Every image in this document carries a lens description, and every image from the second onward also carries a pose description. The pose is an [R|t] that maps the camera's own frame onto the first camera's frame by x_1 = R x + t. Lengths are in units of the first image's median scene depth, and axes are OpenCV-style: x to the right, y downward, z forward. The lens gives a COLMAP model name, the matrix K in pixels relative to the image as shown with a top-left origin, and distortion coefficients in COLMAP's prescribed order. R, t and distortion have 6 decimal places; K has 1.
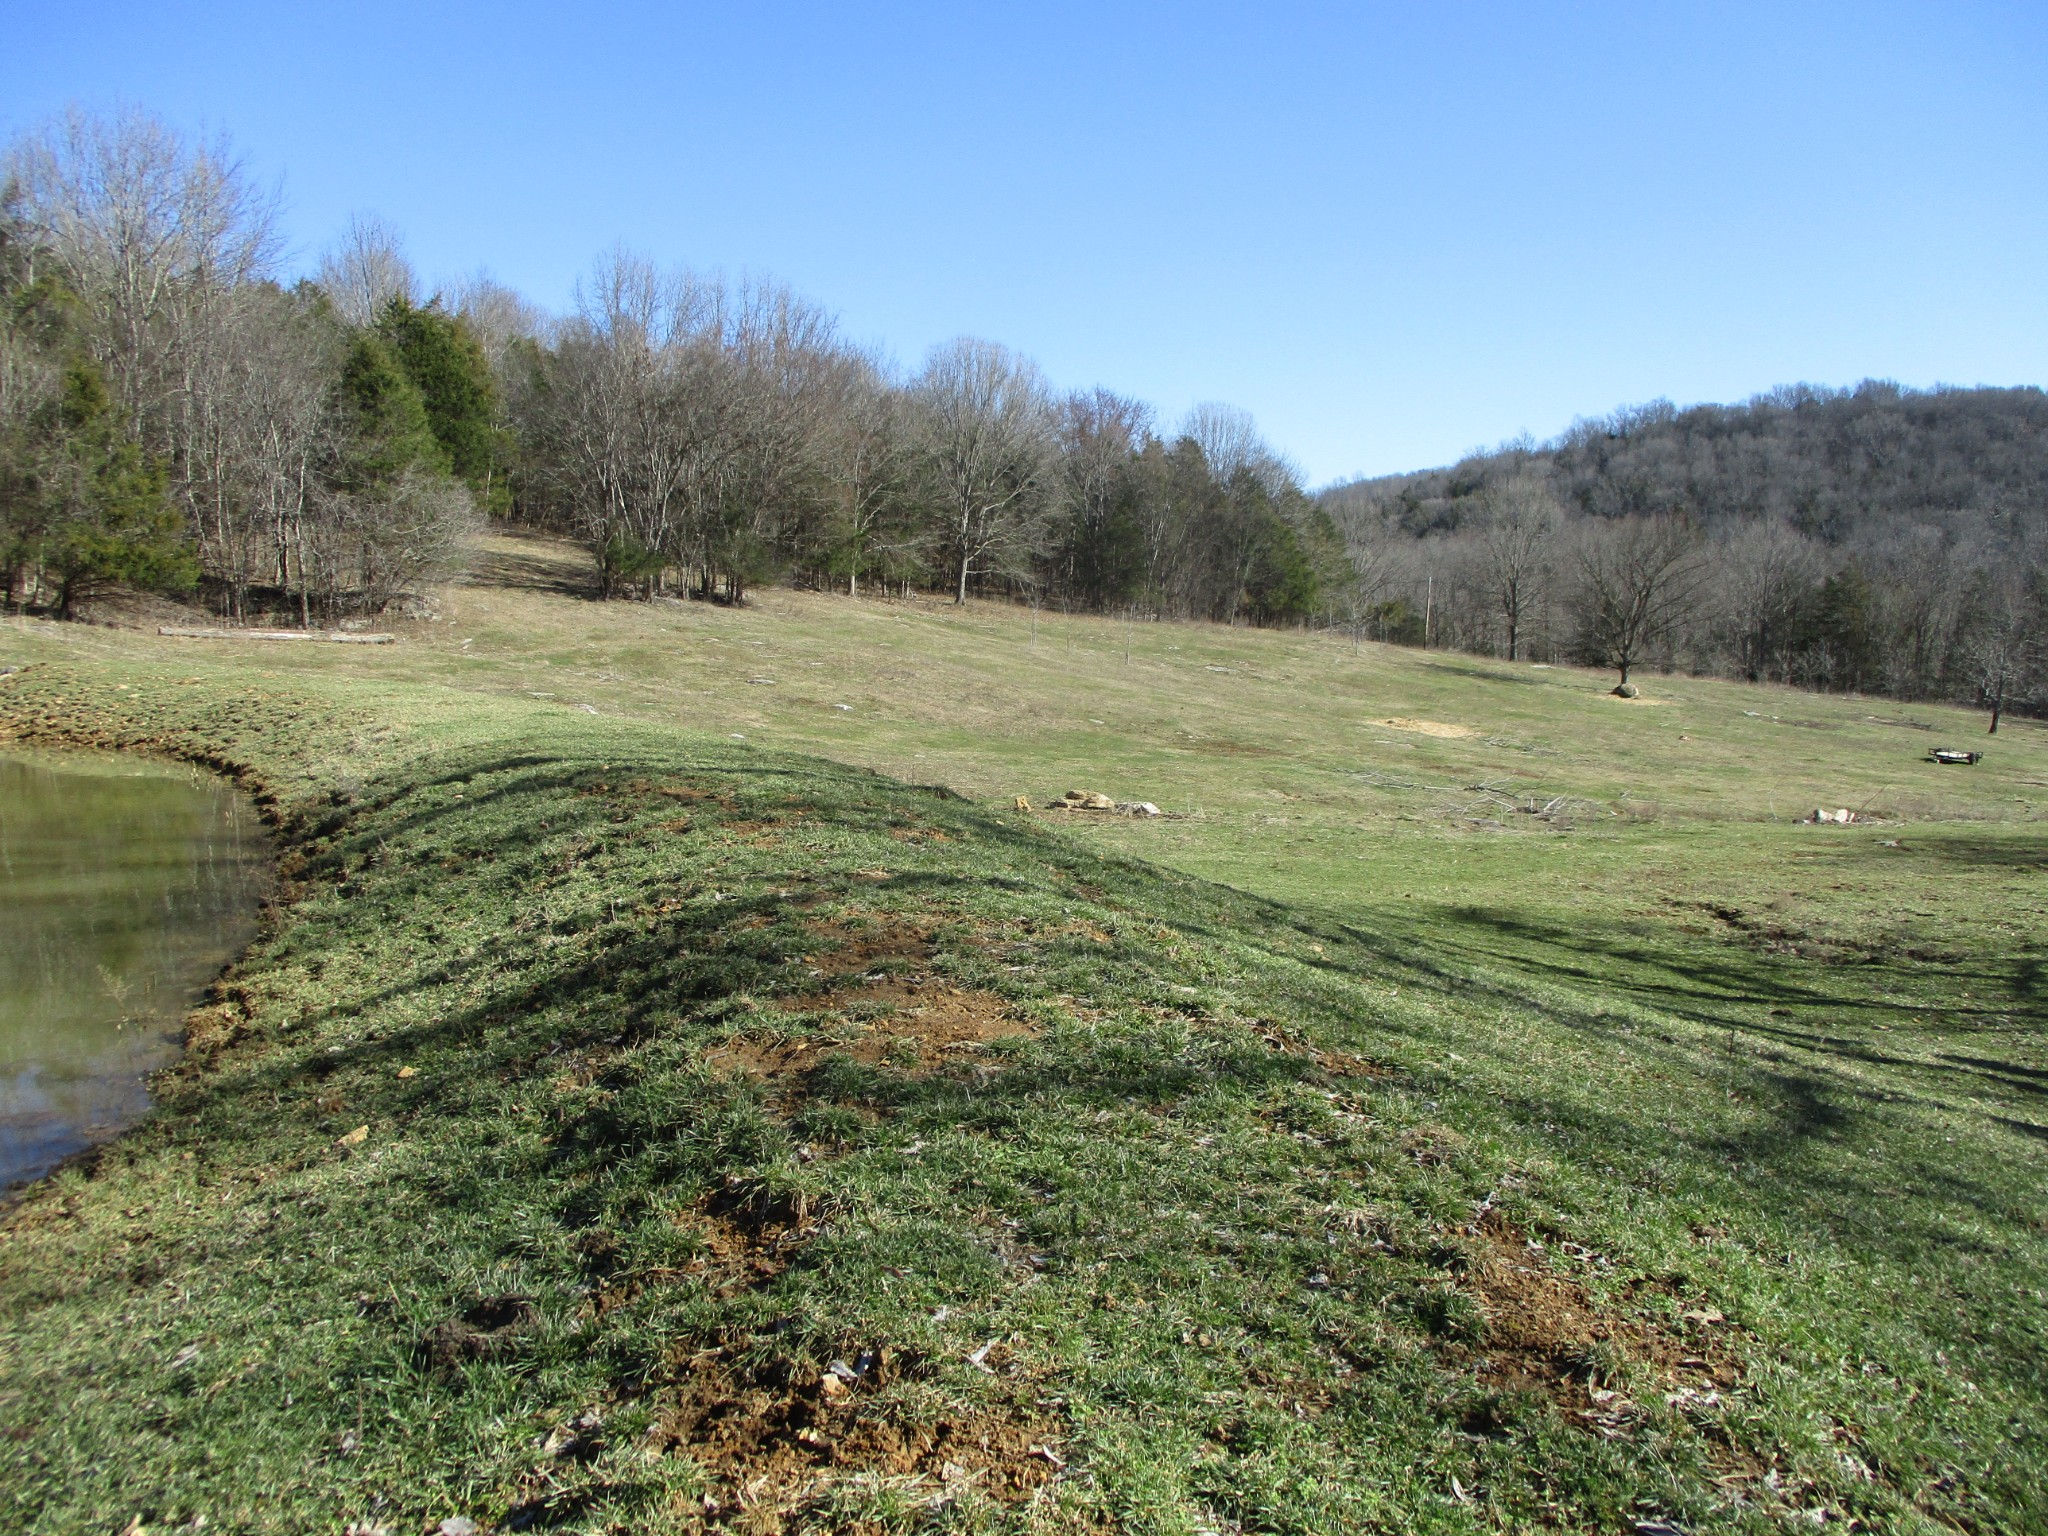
lens RADIAL K [[1710.3, 0, 1025.1], [0, 1710.3, 765.4], [0, 0, 1]] dist [-0.037613, 0.025397]
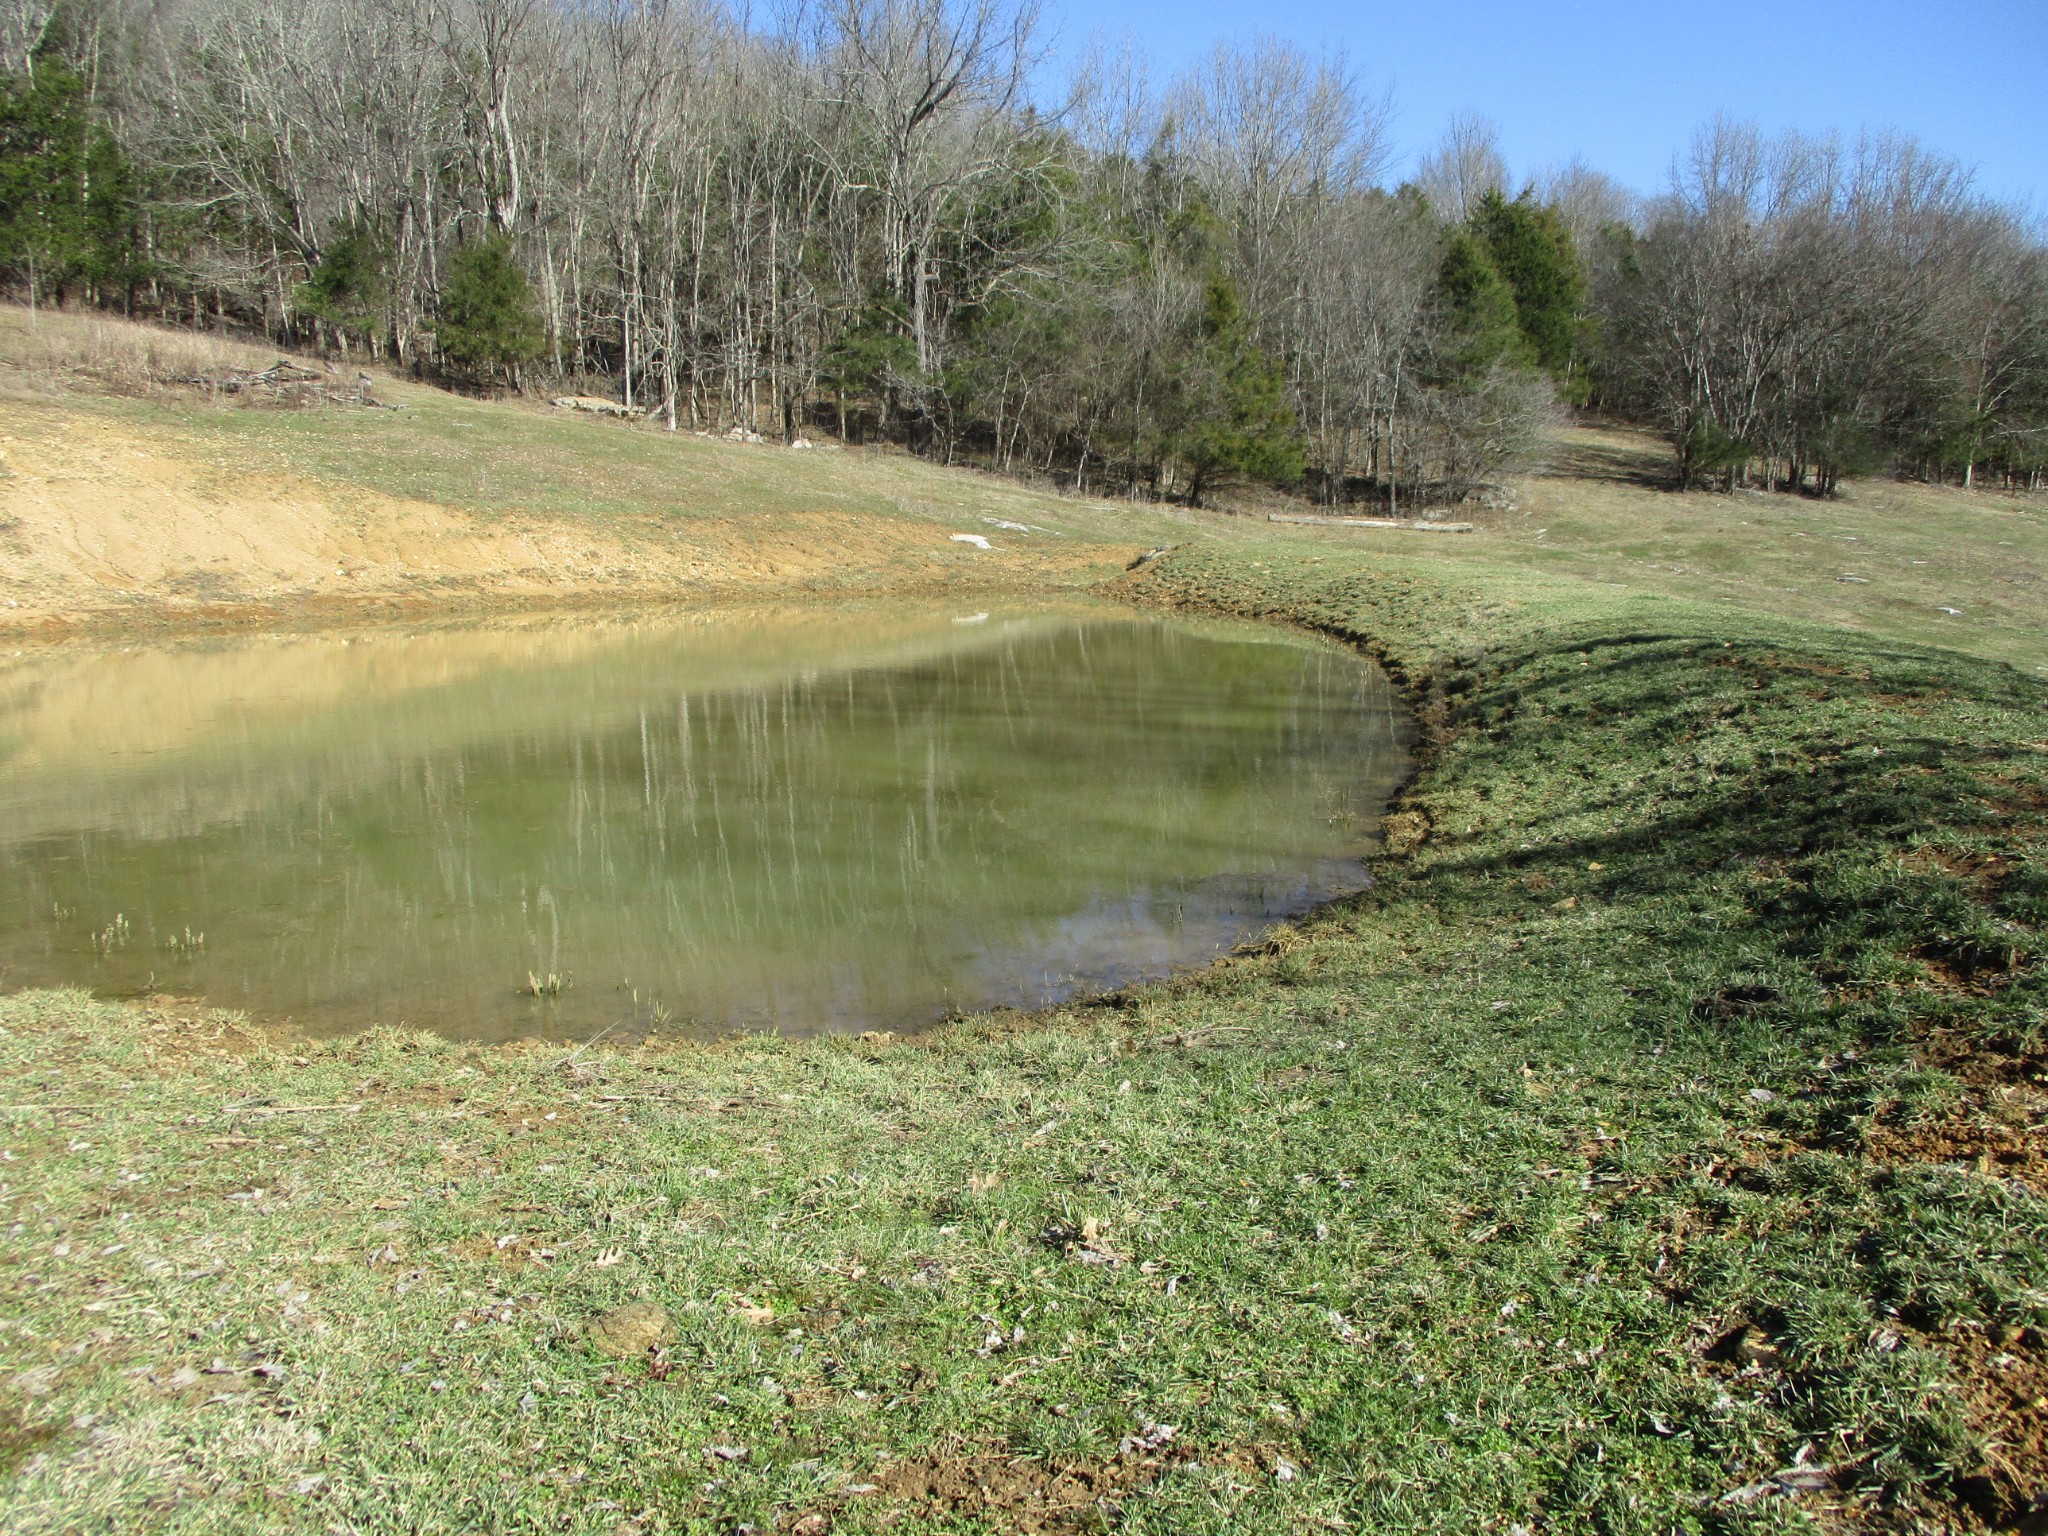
lens RADIAL K [[1710.3, 0, 1025.9], [0, 1710.3, 761.7], [0, 0, 1]] dist [-0.037613, 0.025397]
pose [[0.825642, 0.086500, -0.557524, -0.002002], [-0.052927, 0.995694, 0.076102, 0.002537], [0.561706, -0.033325, 0.826665, -0.016634]]
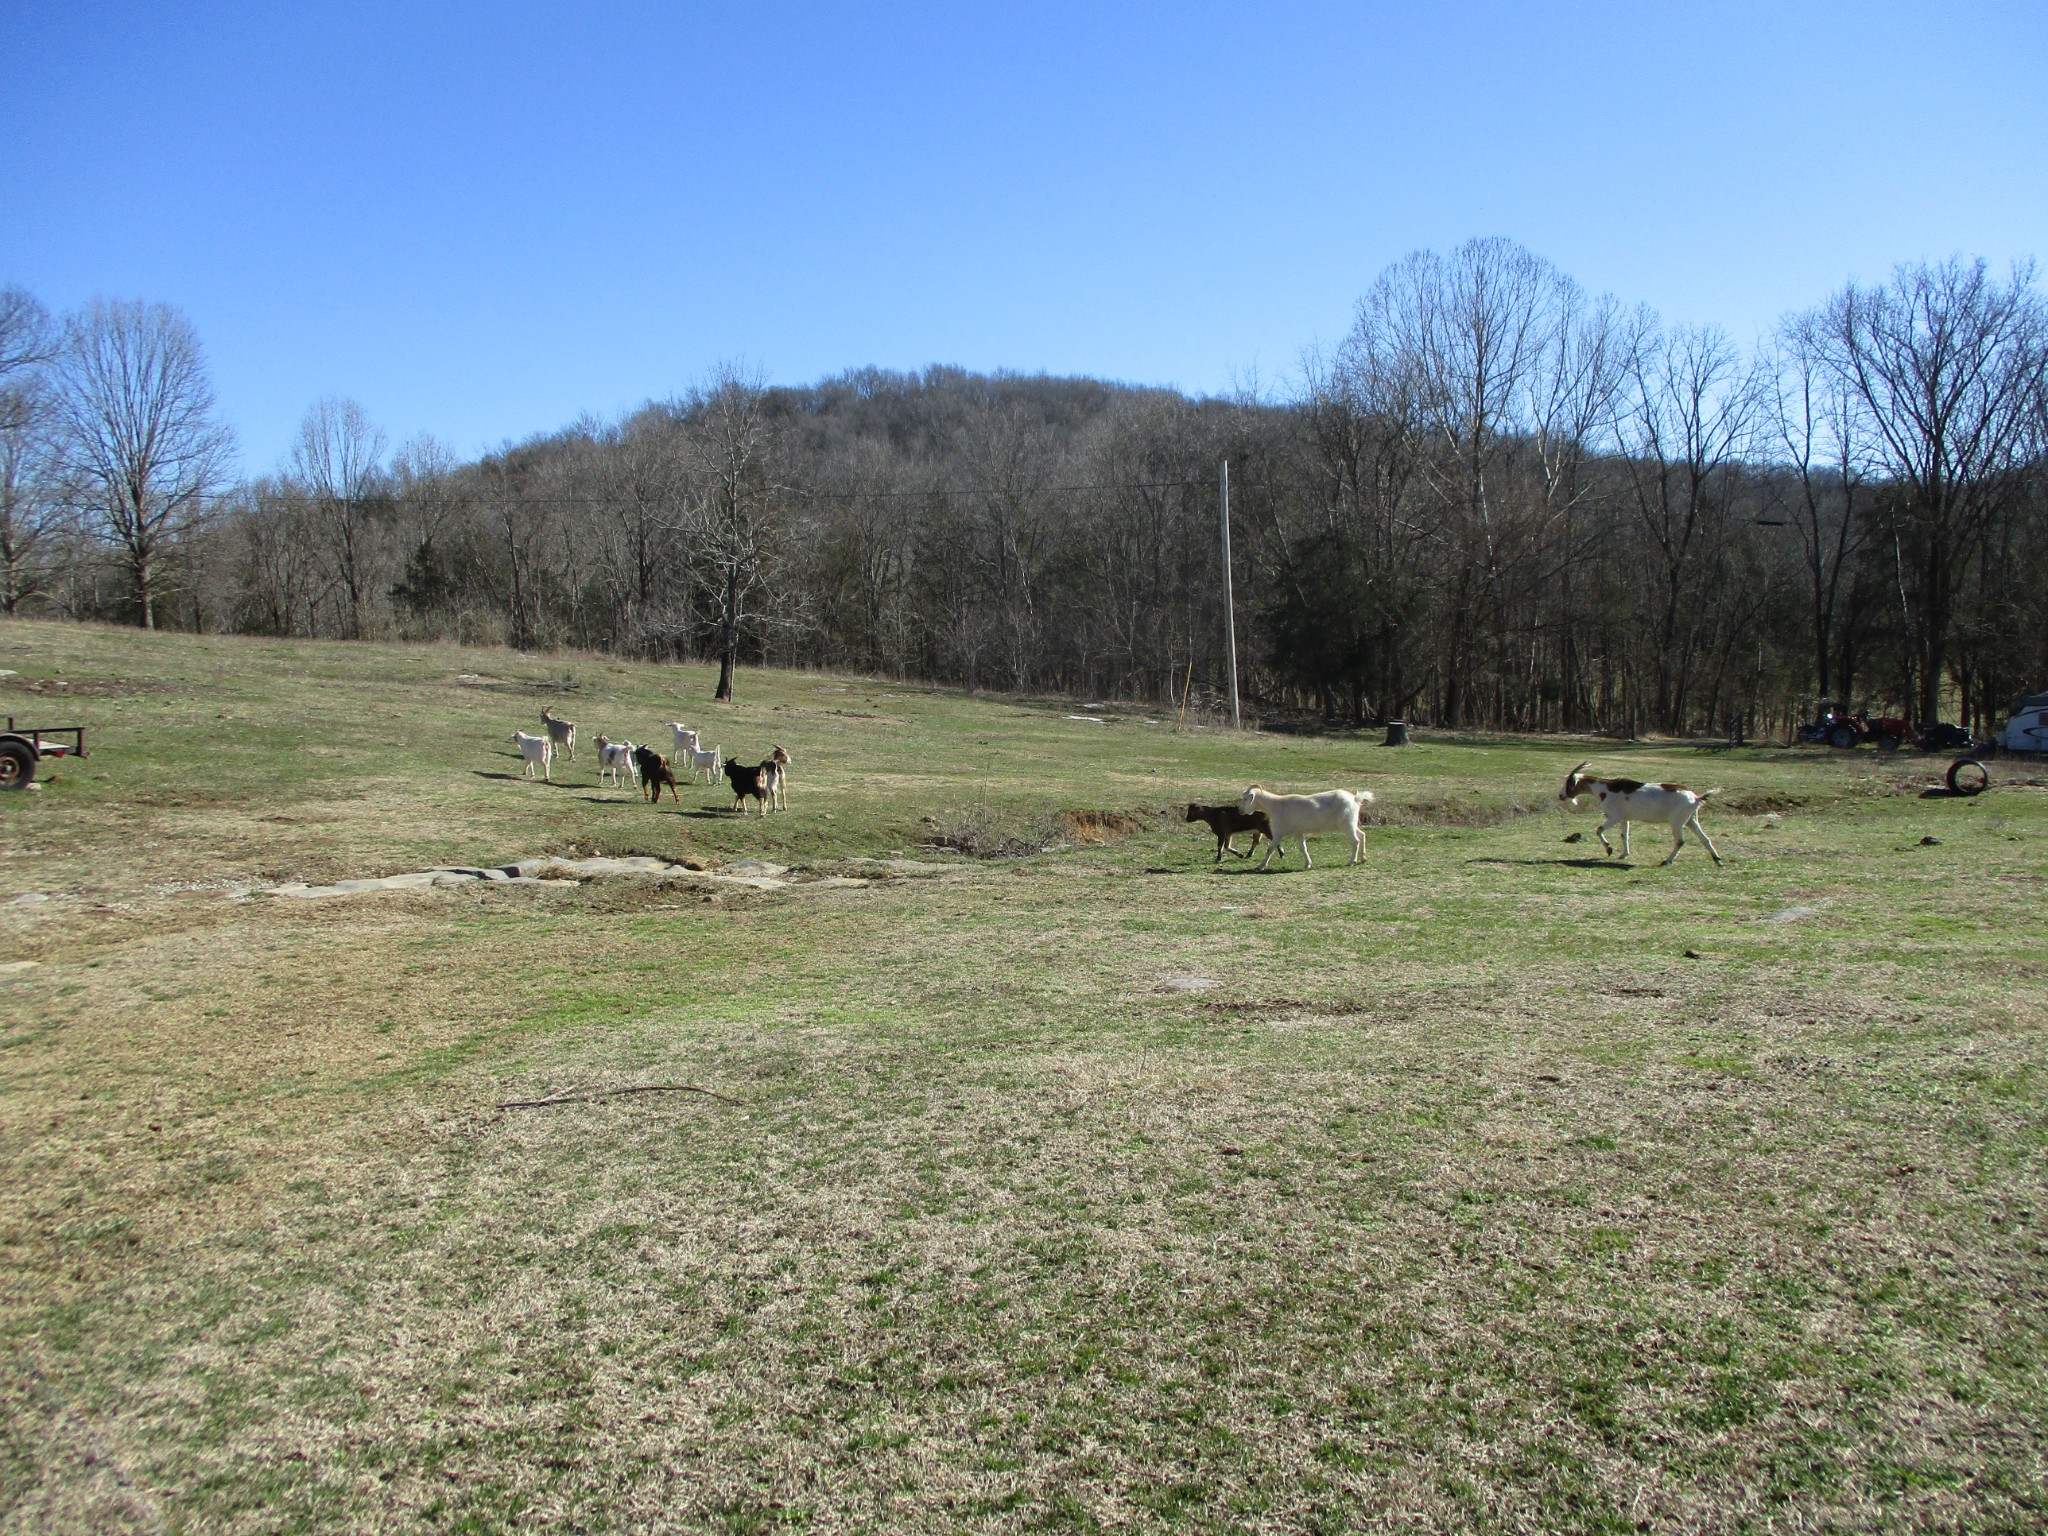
lens RADIAL K [[1710.3, 0, 1025.3], [0, 1710.3, 766.4], [0, 0, 1]] dist [-0.037613, 0.025397]
pose [[0.891311, -0.053549, 0.450219, 0.621653], [0.060606, 0.998161, -0.001262, 0.006122], [-0.449324, 0.028411, 0.892917, 0.808465]]
